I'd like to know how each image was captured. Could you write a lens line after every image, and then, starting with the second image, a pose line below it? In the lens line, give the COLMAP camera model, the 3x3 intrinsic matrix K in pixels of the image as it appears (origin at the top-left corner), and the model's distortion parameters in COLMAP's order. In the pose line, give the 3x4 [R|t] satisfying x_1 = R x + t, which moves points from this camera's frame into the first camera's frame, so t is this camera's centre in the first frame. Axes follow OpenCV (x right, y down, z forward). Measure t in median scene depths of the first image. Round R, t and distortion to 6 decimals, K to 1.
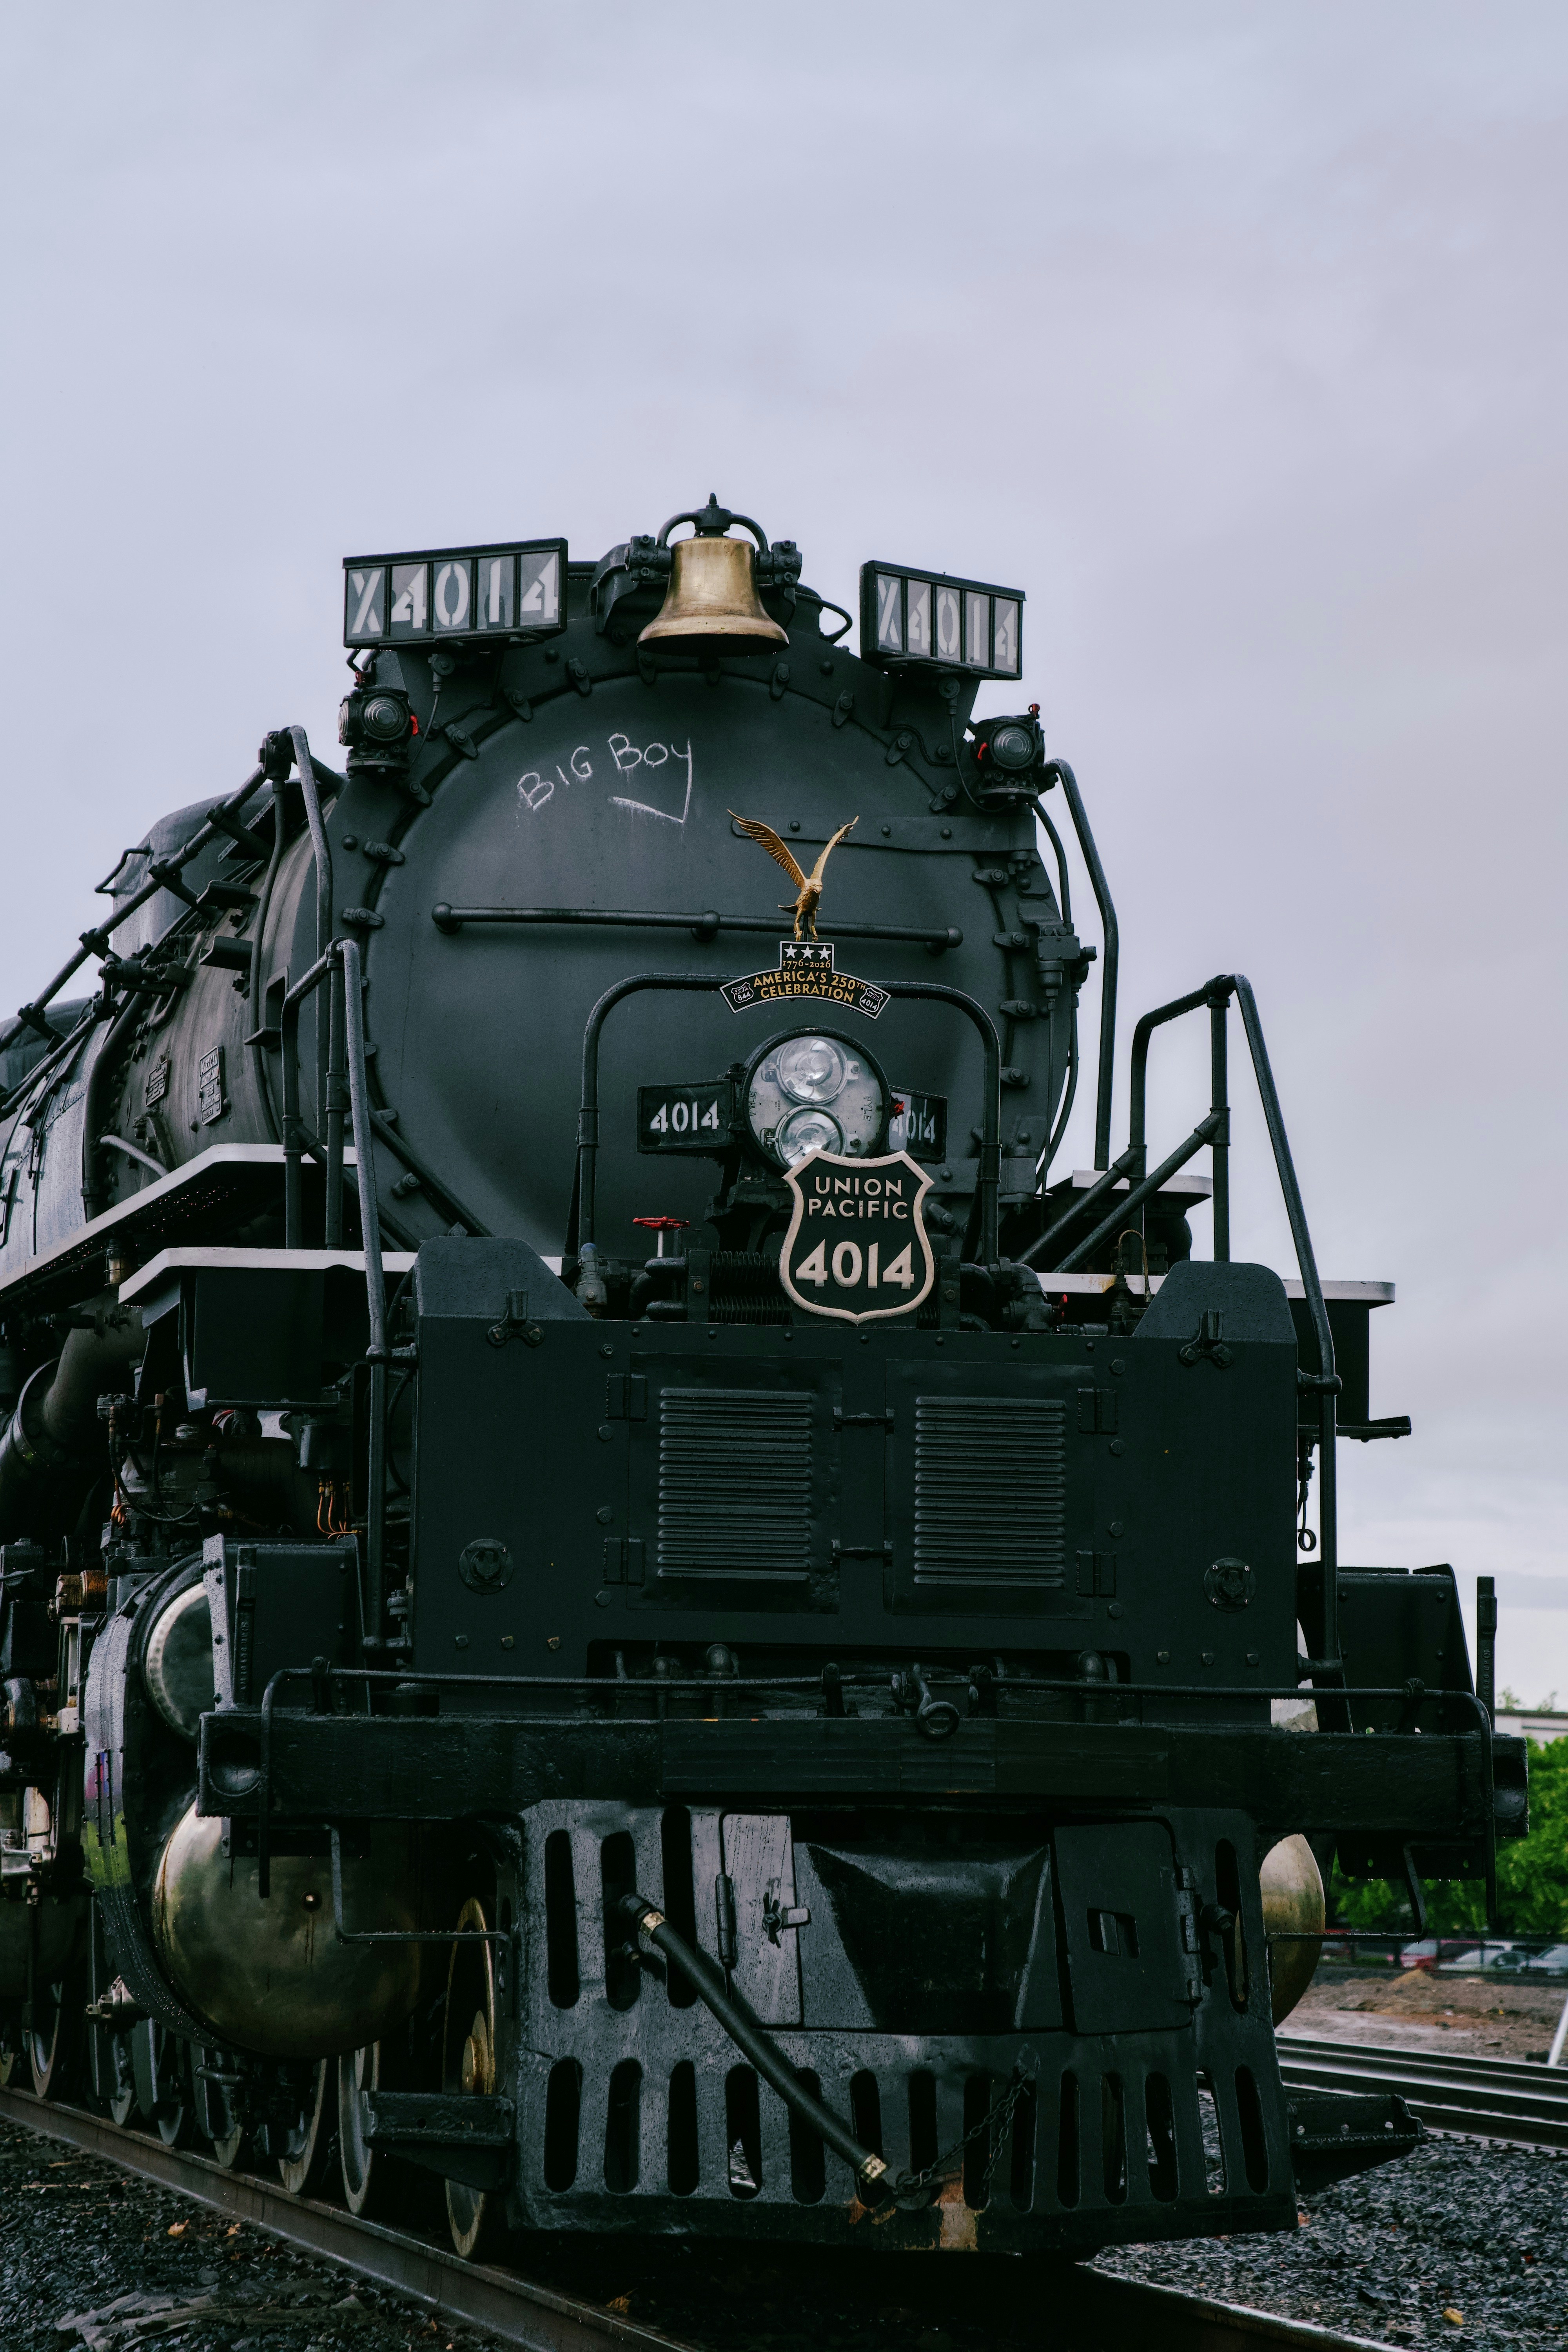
lens RADIAL K [[4573.3, 0, 784.0], [0, 4573.3, 1176.0], [0, 0, 1]] dist [0.088931, -0.082107]
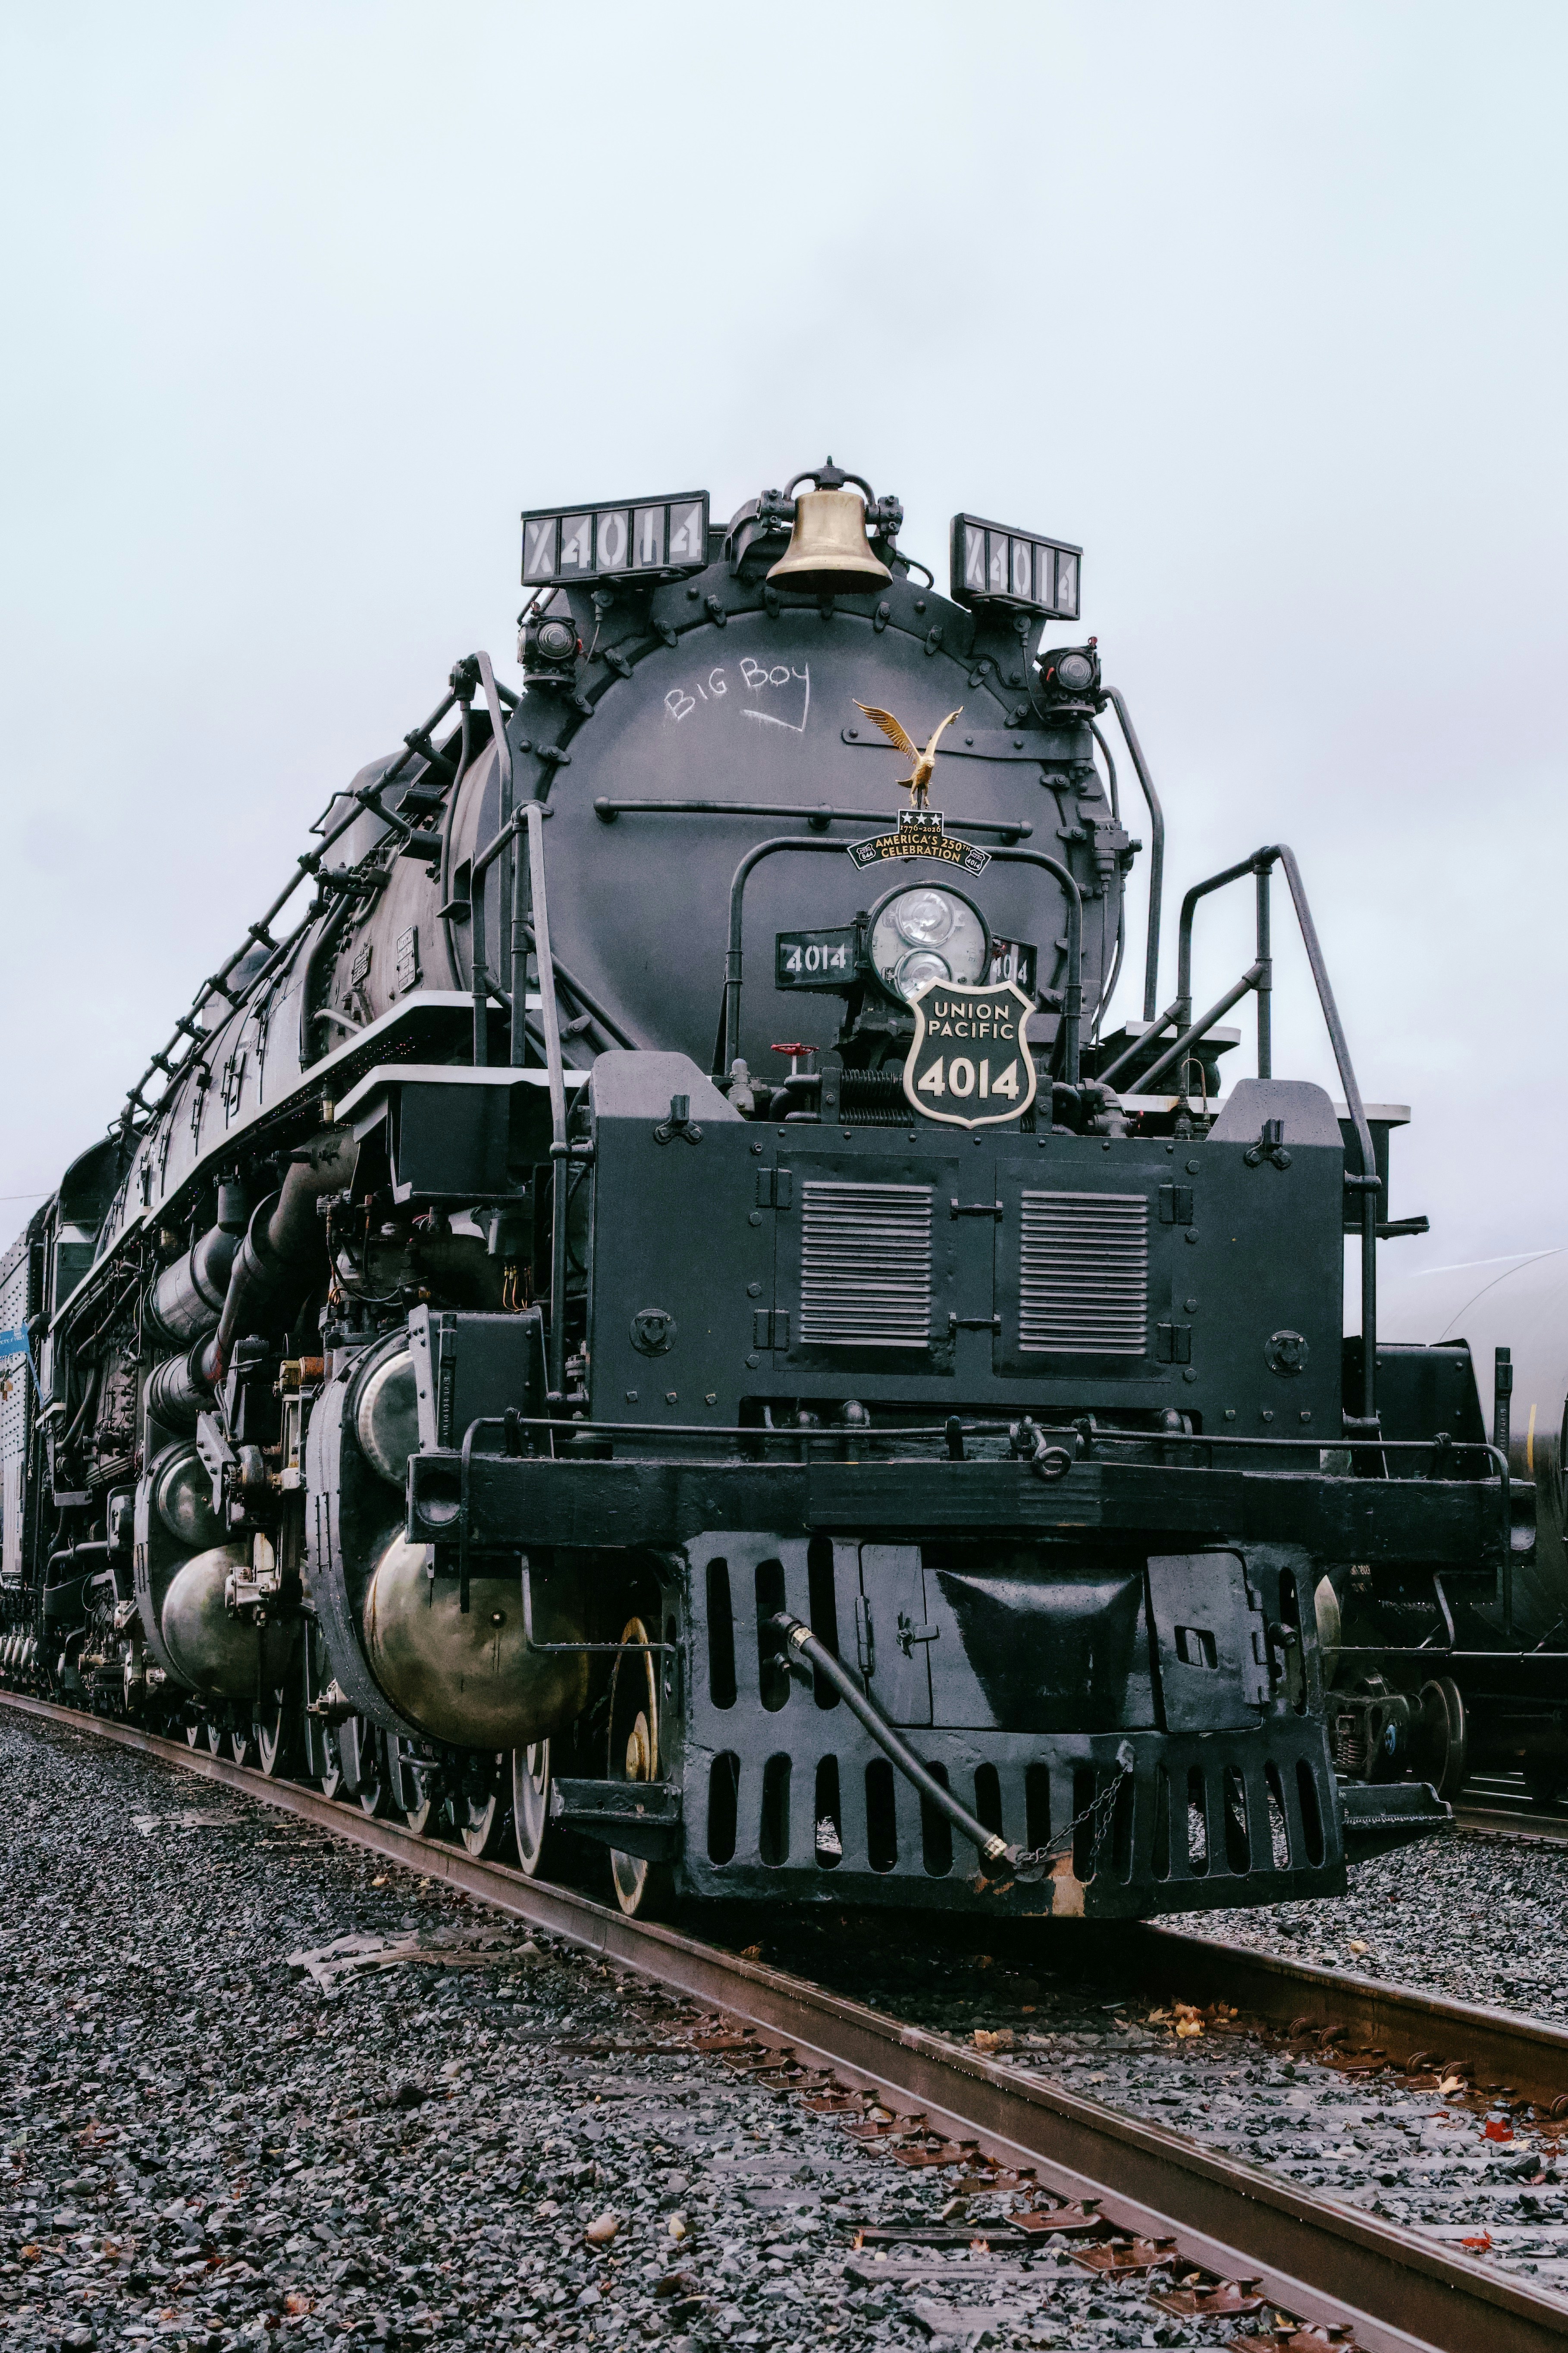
lens RADIAL K [[3452.7, 0, 806.2], [0, 3452.7, 1186.8], [0, 0, 1]] dist [-0.139344, 0.226884]
pose [[0.999976, 0.005736, -0.003891, -0.019771], [-0.005627, 0.999609, 0.027377, 0.020843], [0.004047, -0.027355, 0.999618, 0.109194]]
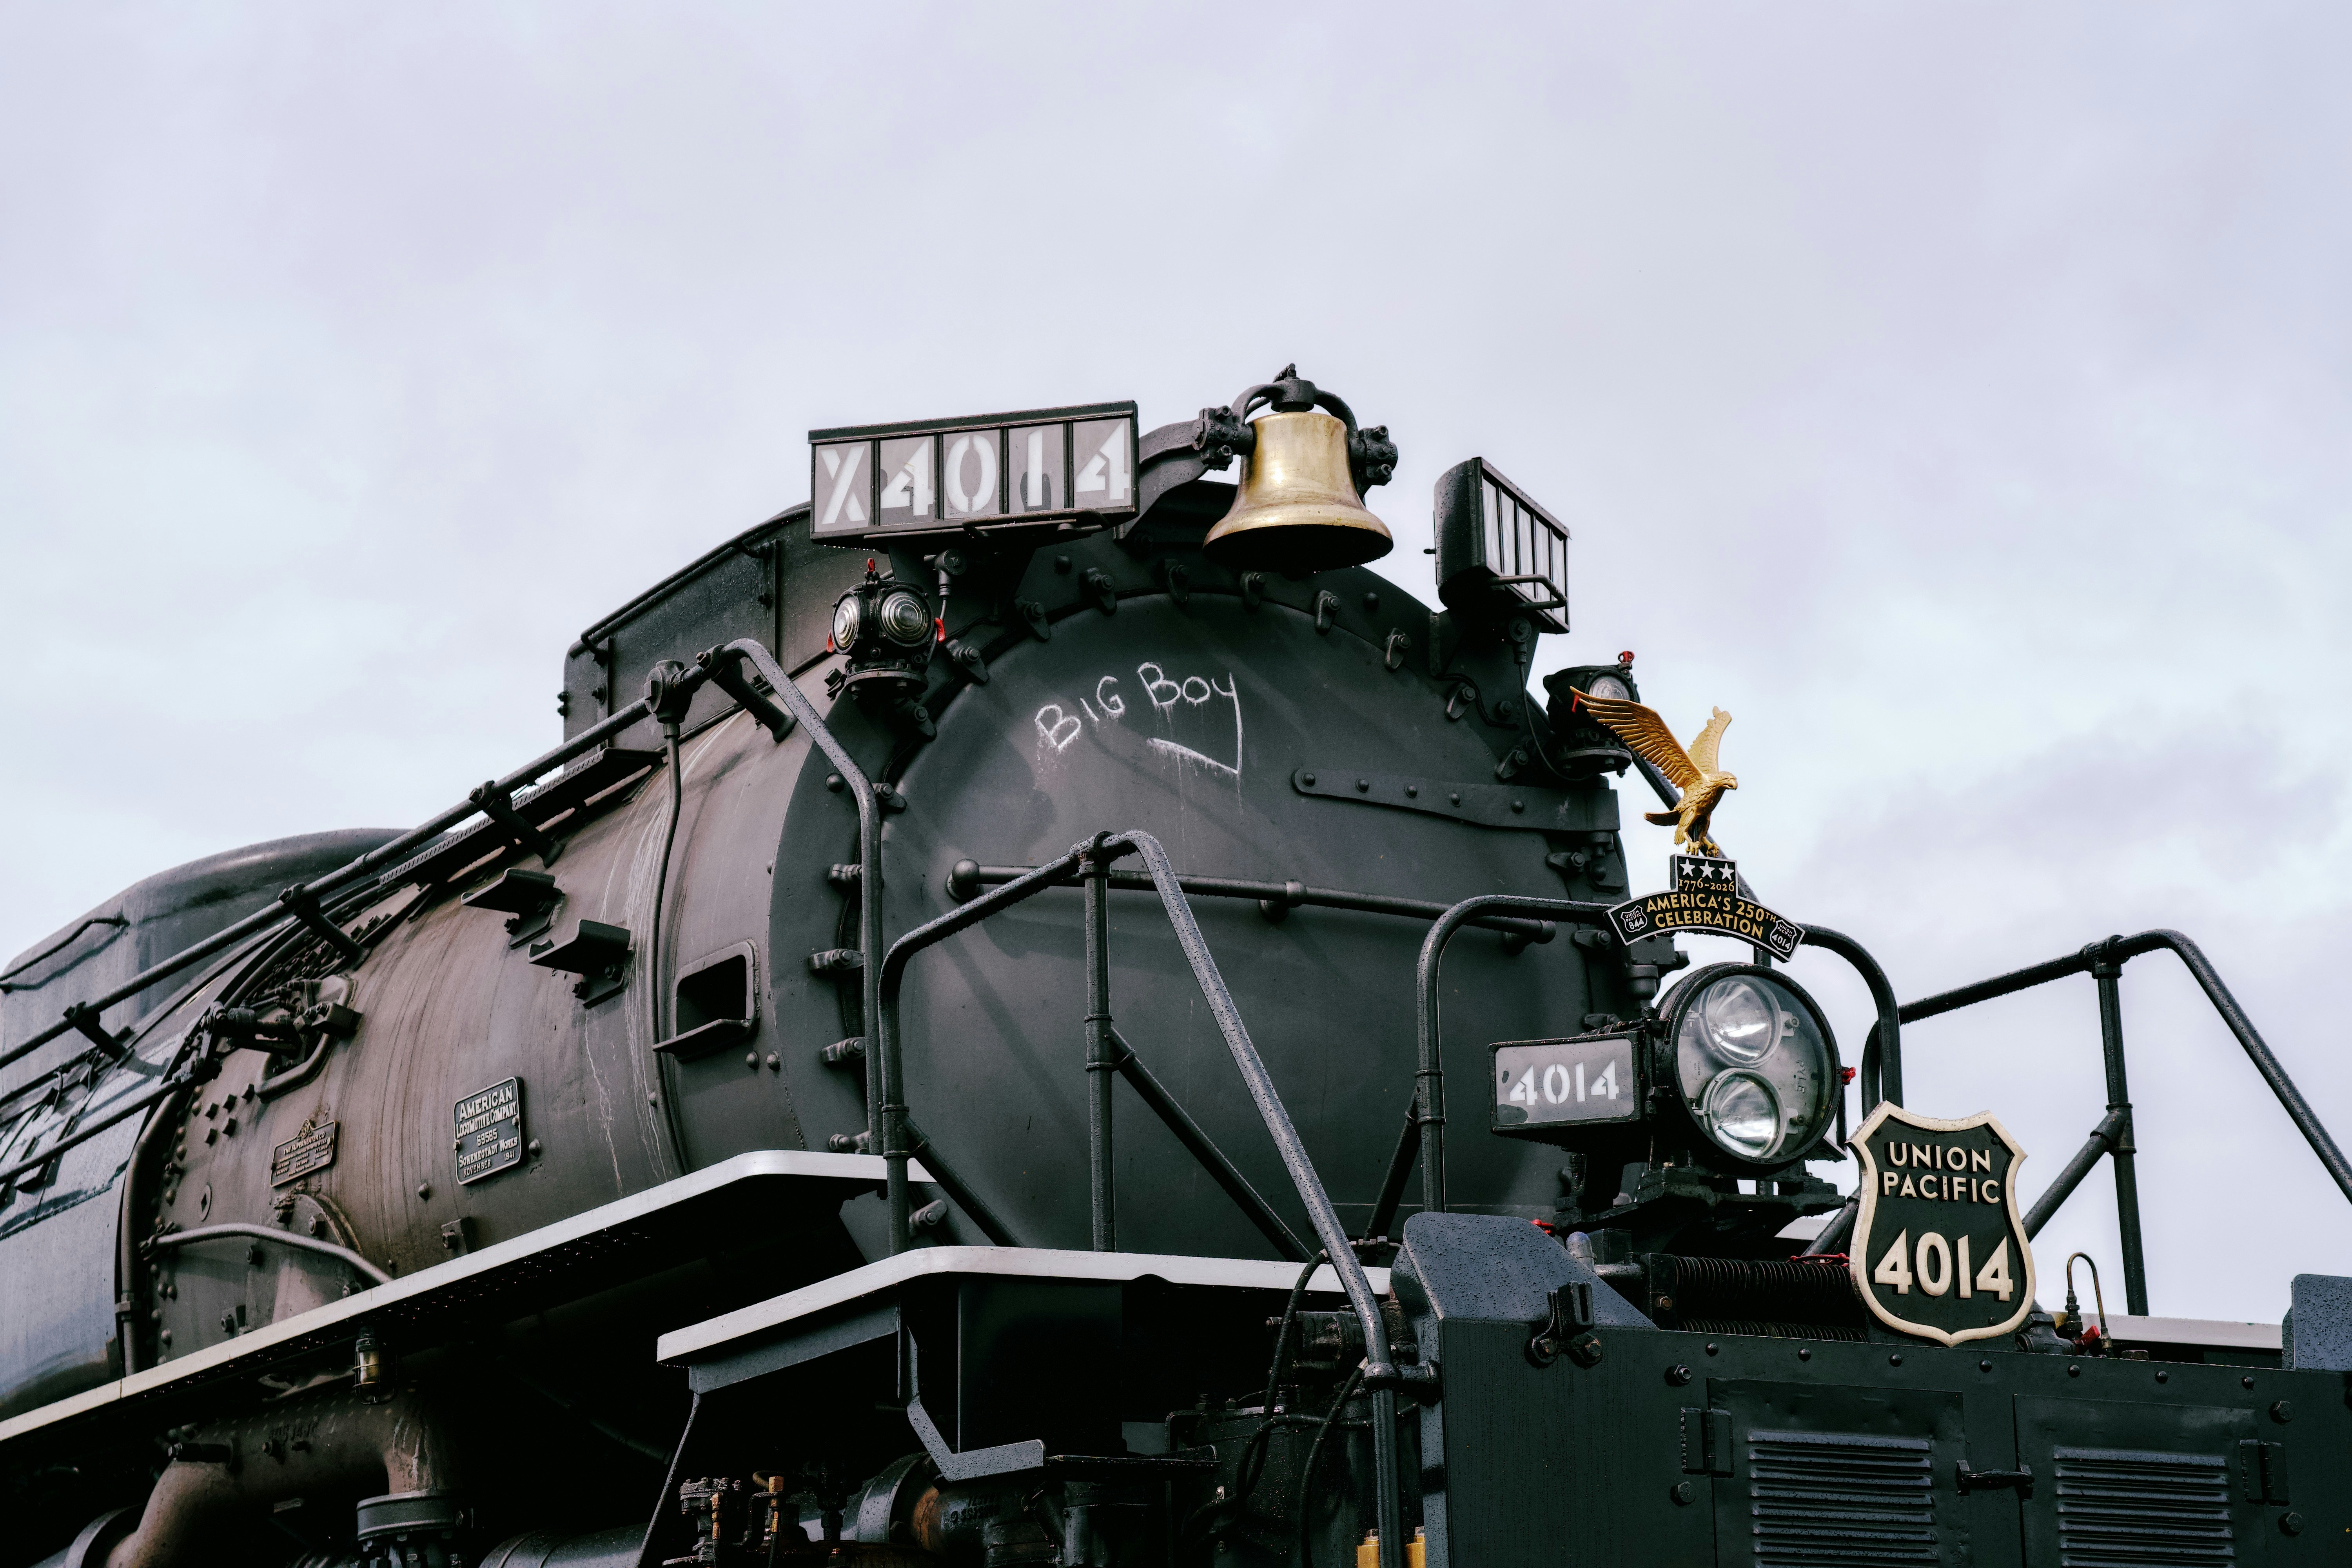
lens RADIAL K [[4573.3, 0, 1176.5], [0, 4573.3, 736.7], [0, 0, 1]] dist [0.088931, -0.082107]
pose [[0.980664, 0.030660, 0.193282, -0.218980], [-0.001760, 0.988993, -0.147951, 0.039517], [-0.195691, 0.144750, 0.969924, 0.276226]]
